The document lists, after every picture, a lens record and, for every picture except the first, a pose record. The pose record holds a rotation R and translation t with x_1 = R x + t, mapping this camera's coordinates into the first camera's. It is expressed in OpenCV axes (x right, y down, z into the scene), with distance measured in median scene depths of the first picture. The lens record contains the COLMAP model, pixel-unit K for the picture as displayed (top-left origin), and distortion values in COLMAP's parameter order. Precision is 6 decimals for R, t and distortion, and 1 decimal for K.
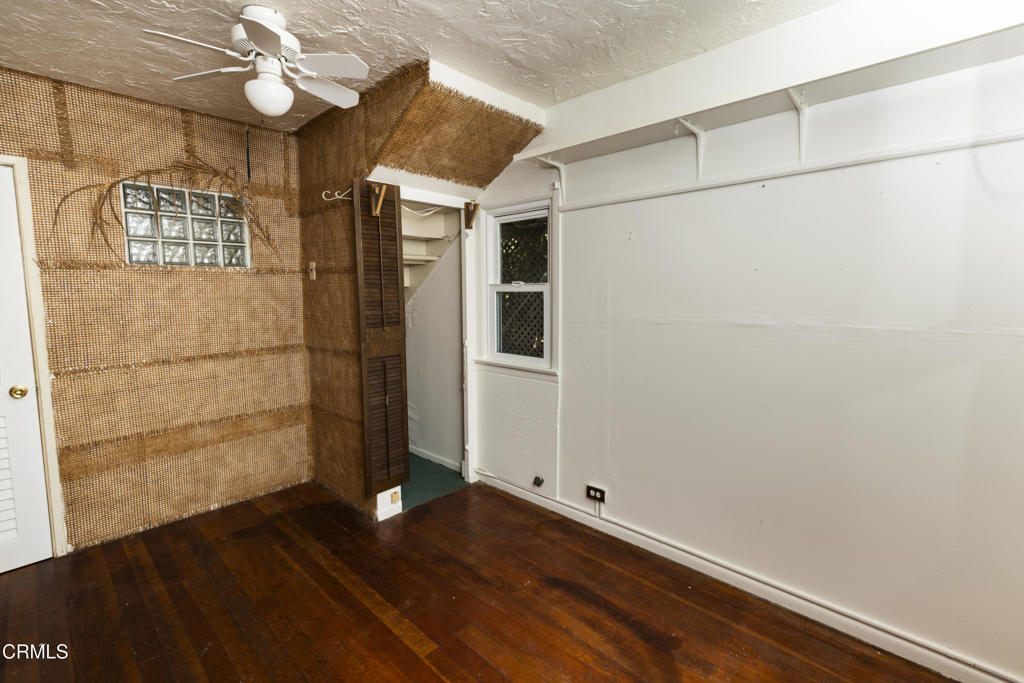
lens RADIAL K [[453.1, 0, 507.0], [0, 453.1, 336.9], [0, 0, 1]] dist [-0.002776, -0.000259]
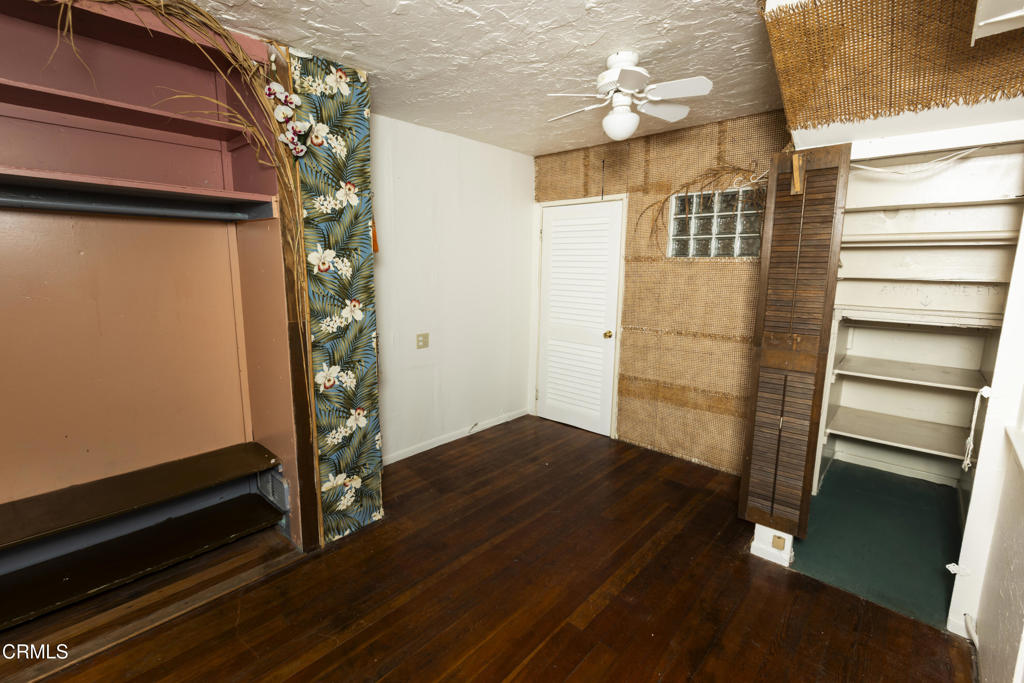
lens RADIAL K [[453.1, 0, 507.0], [0, 453.1, 336.9], [0, 0, 1]] dist [-0.002776, -0.000259]
pose [[0.018324, 0.166663, -0.985844, 0.530504], [-0.111383, 0.980212, 0.163641, -0.094724], [0.993609, 0.106808, 0.036525, 0.492833]]
